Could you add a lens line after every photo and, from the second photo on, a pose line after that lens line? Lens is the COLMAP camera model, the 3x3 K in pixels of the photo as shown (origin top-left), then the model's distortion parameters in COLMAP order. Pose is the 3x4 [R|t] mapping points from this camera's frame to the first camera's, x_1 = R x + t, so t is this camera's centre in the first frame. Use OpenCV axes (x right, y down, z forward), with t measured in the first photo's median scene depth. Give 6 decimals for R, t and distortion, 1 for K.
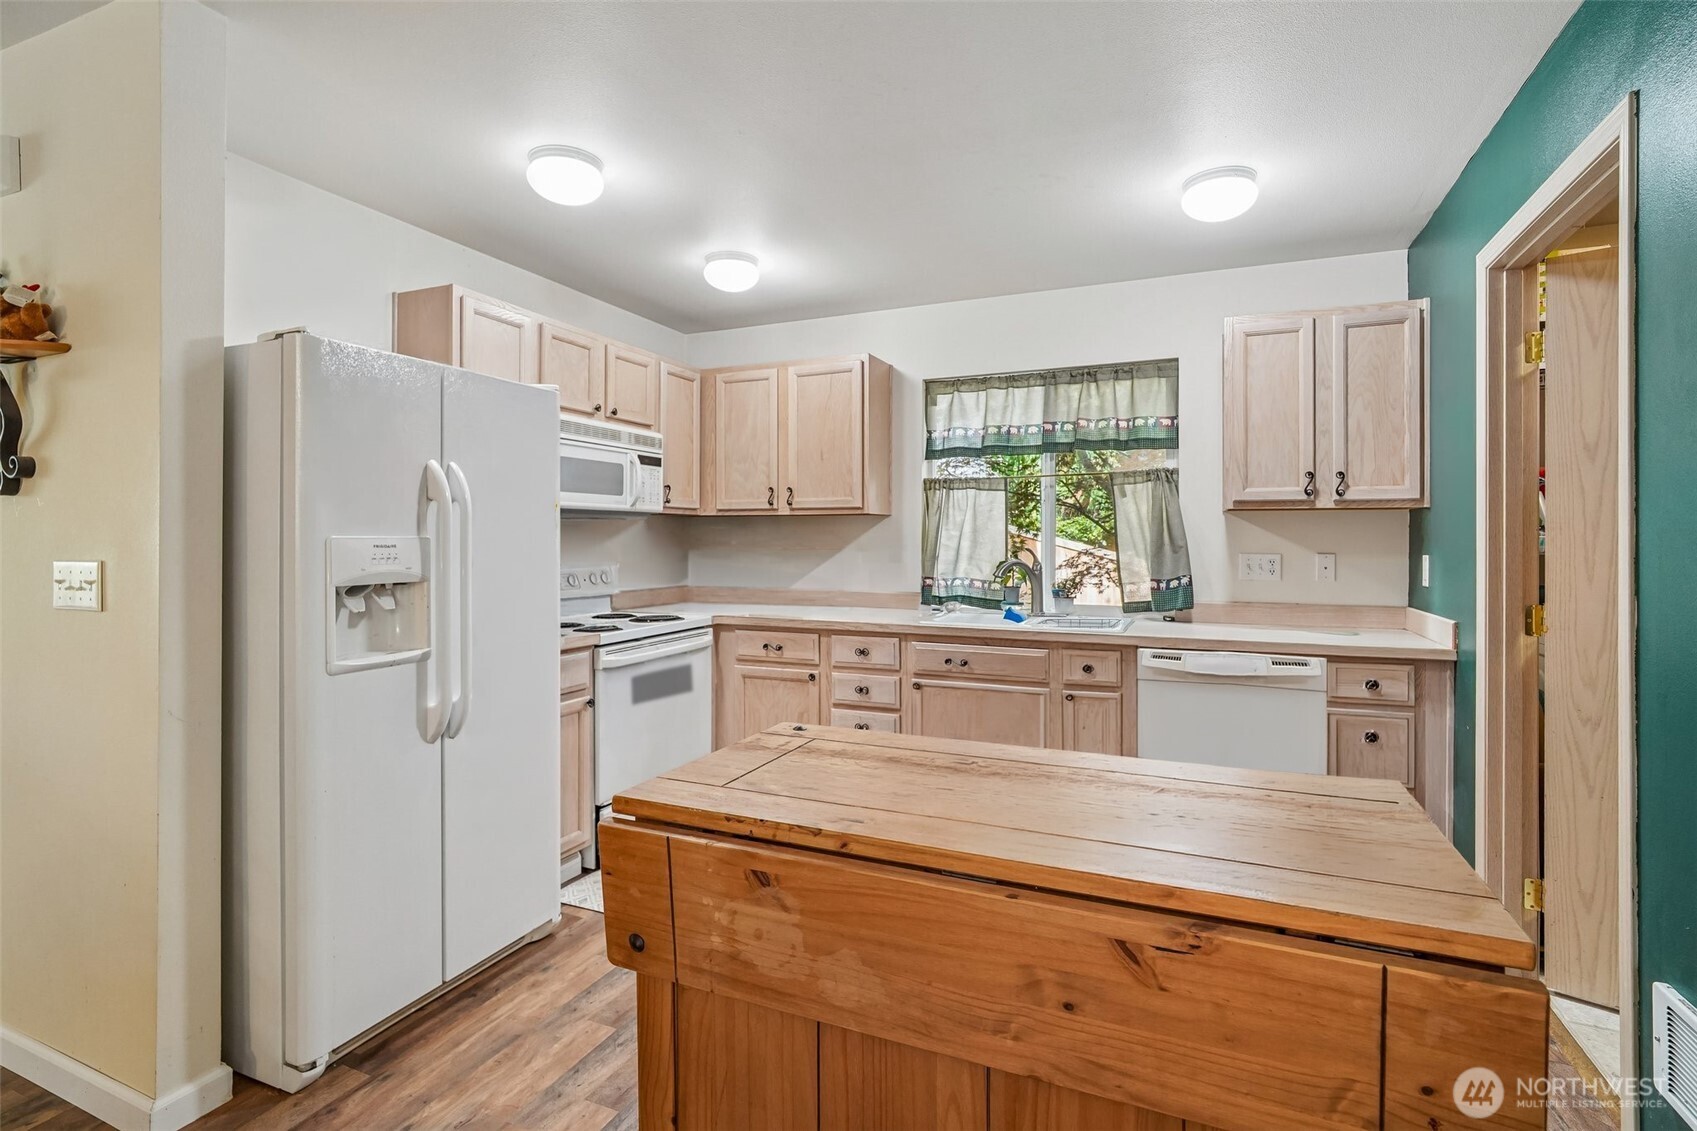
lens RADIAL K [[806.6, 0, 846.9], [0, 806.6, 536.2], [0, 0, 1]] dist [-0.011735, 0.007606]
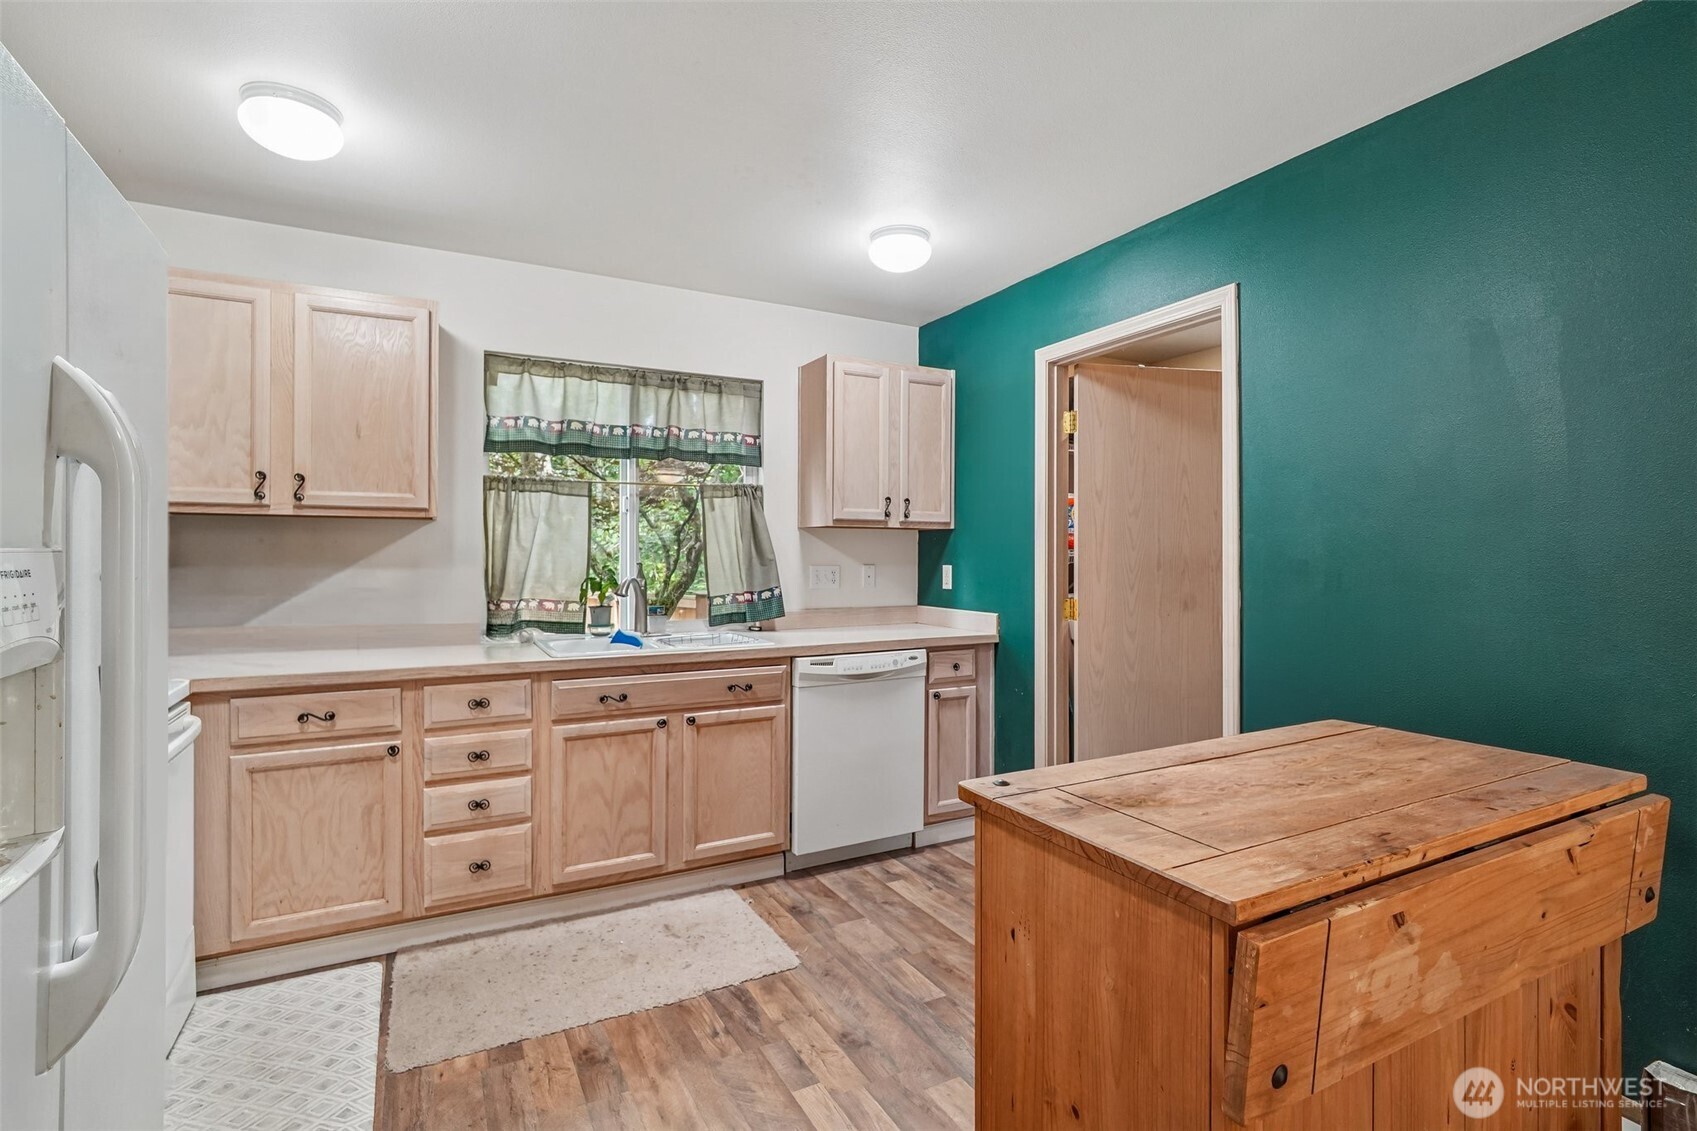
lens RADIAL K [[806.6, 0, 849.4], [0, 806.6, 549.5], [0, 0, 1]] dist [-0.011735, 0.007606]
pose [[0.612935, 0.003536, 0.790125, -0.350728], [-0.006259, 0.999980, 0.000381, -0.001586], [-0.790108, -0.005179, 0.612945, 0.262549]]
